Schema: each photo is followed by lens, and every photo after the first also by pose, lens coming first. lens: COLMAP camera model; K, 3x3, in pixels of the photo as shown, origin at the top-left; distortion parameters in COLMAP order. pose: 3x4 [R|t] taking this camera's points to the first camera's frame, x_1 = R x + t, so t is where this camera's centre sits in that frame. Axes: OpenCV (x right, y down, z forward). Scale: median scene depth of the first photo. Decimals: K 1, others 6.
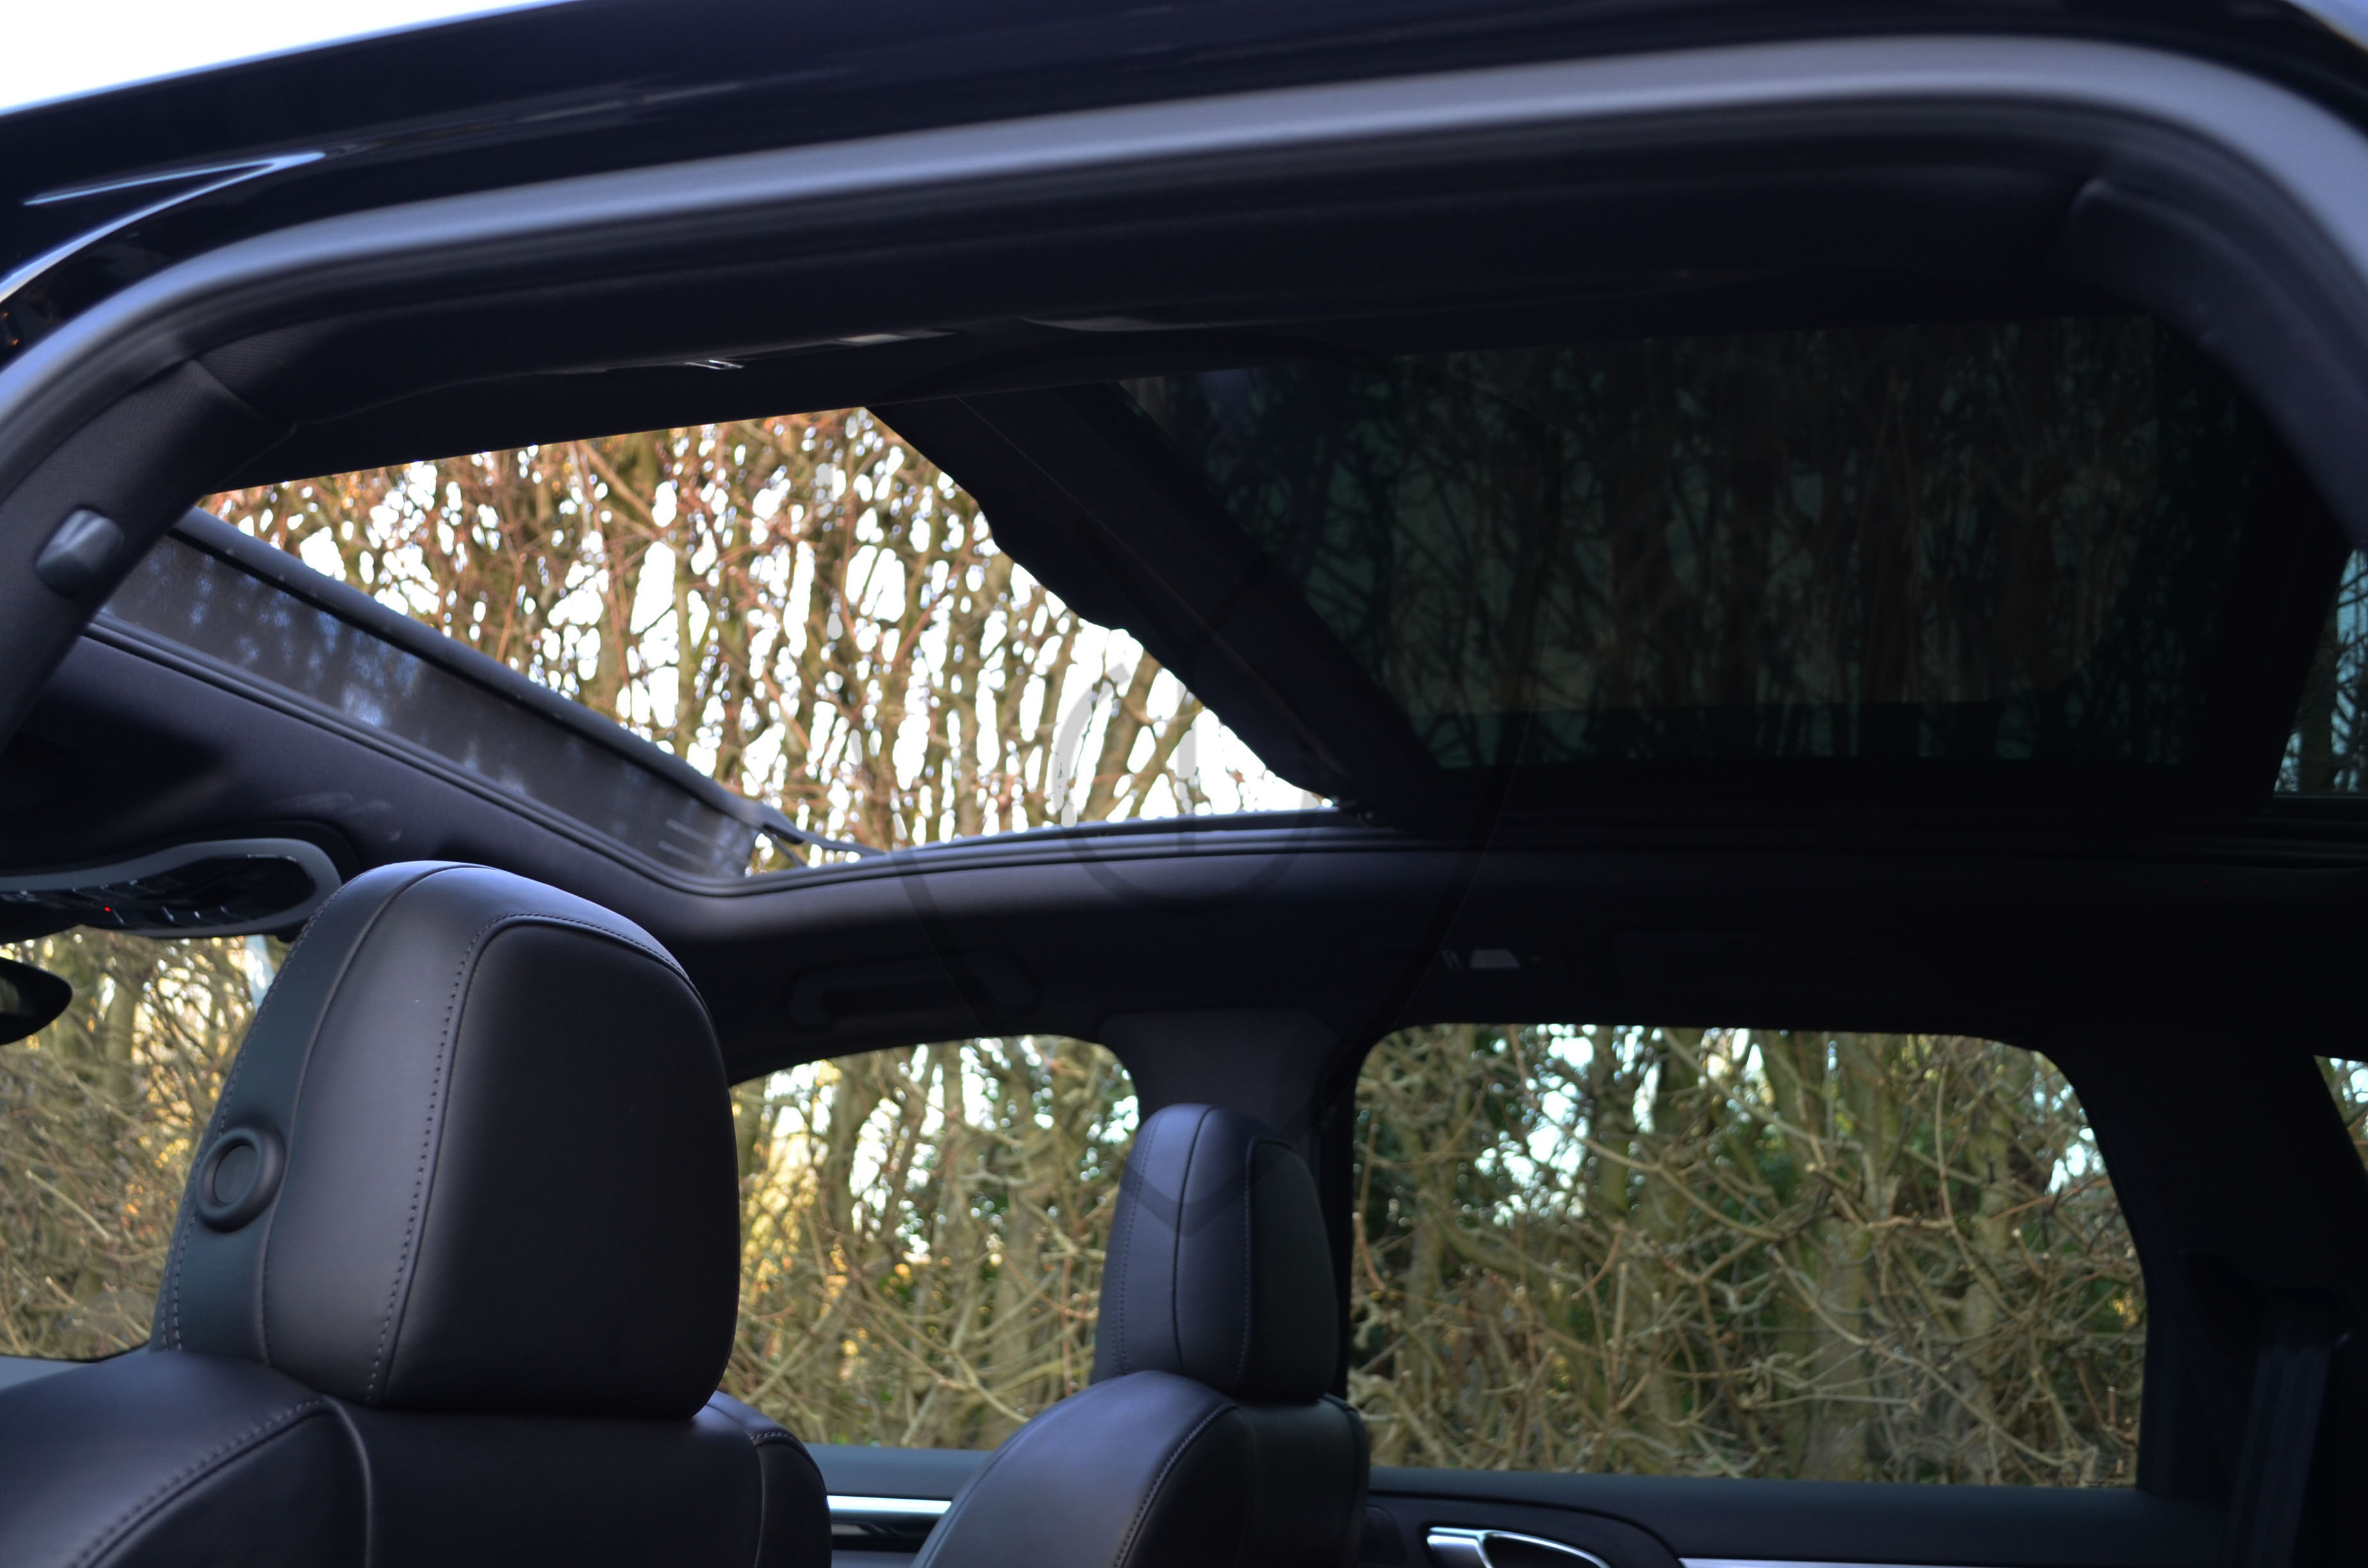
lens RADIAL K [[2198.1, 0, 1188.1], [0, 2198.1, 767.7], [0, 0, 1]] dist [-0.050039, 0.004396]
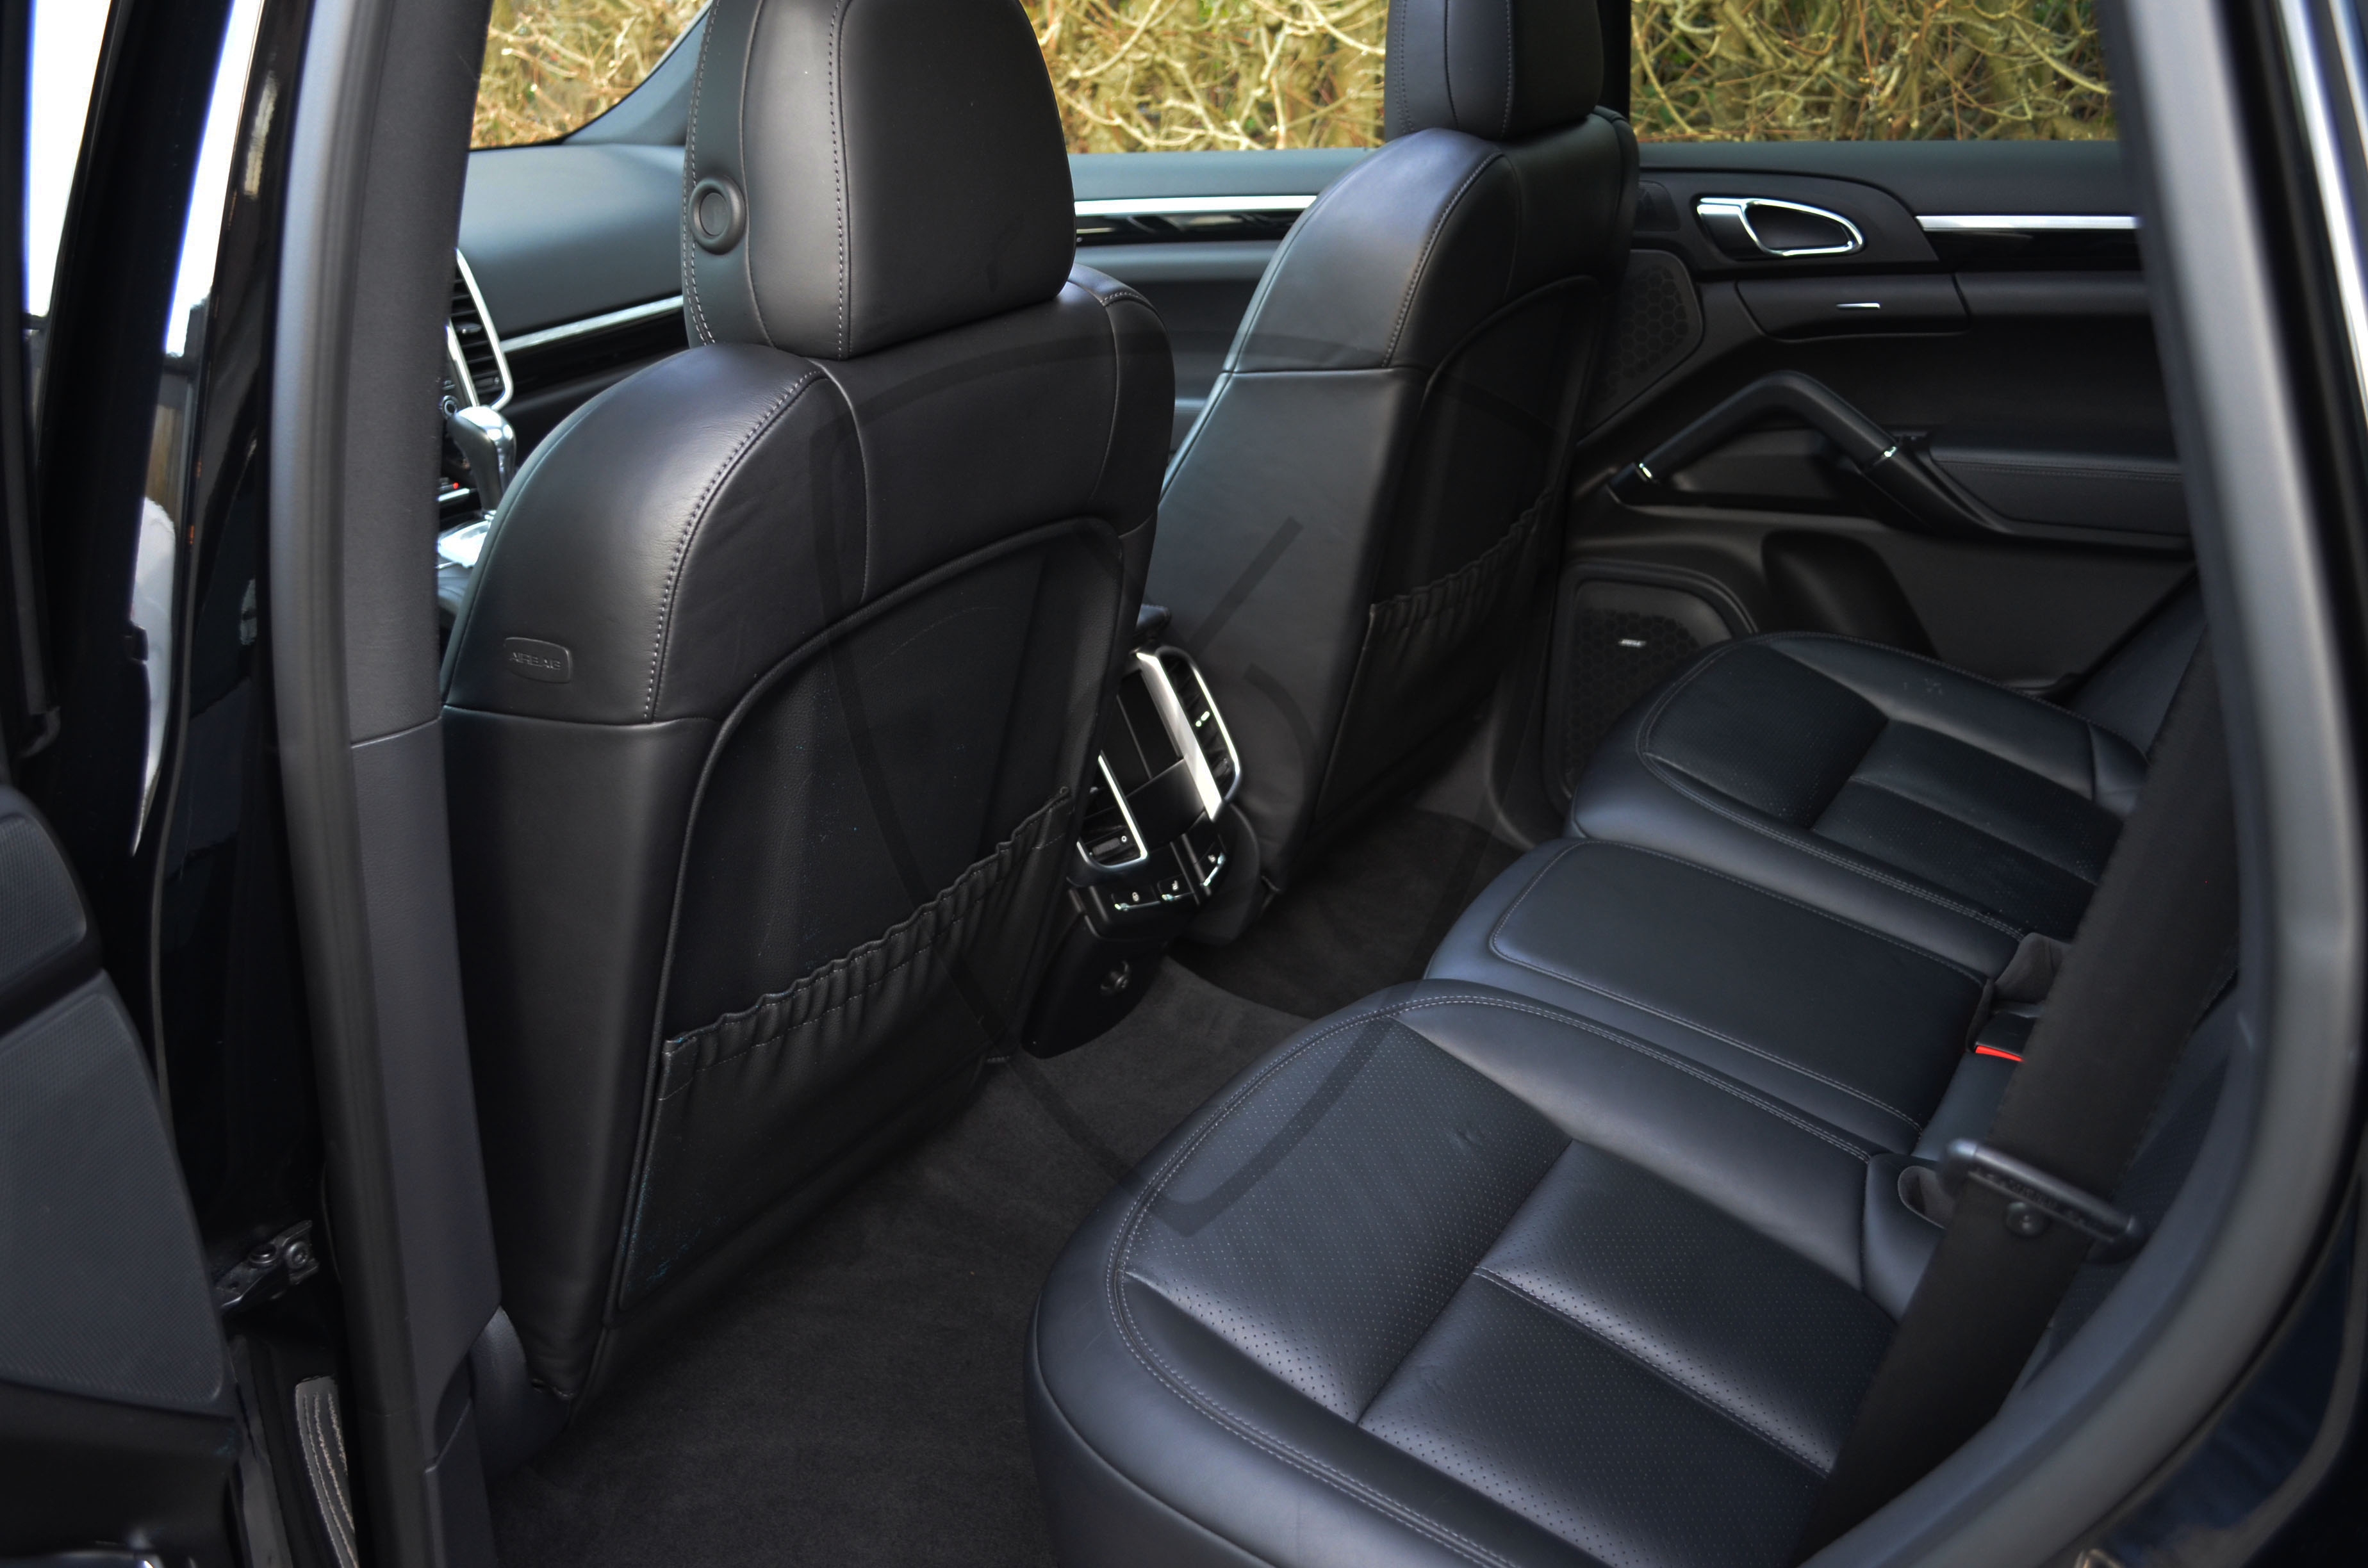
lens RADIAL K [[2198.1, 0, 1188.1], [0, 2198.1, 767.7], [0, 0, 1]] dist [-0.050039, 0.004396]
pose [[0.981731, -0.037847, -0.186470, 0.055738], [0.141894, 0.798548, 0.584968, -0.142825], [0.126766, -0.600740, 0.789330, -0.144024]]
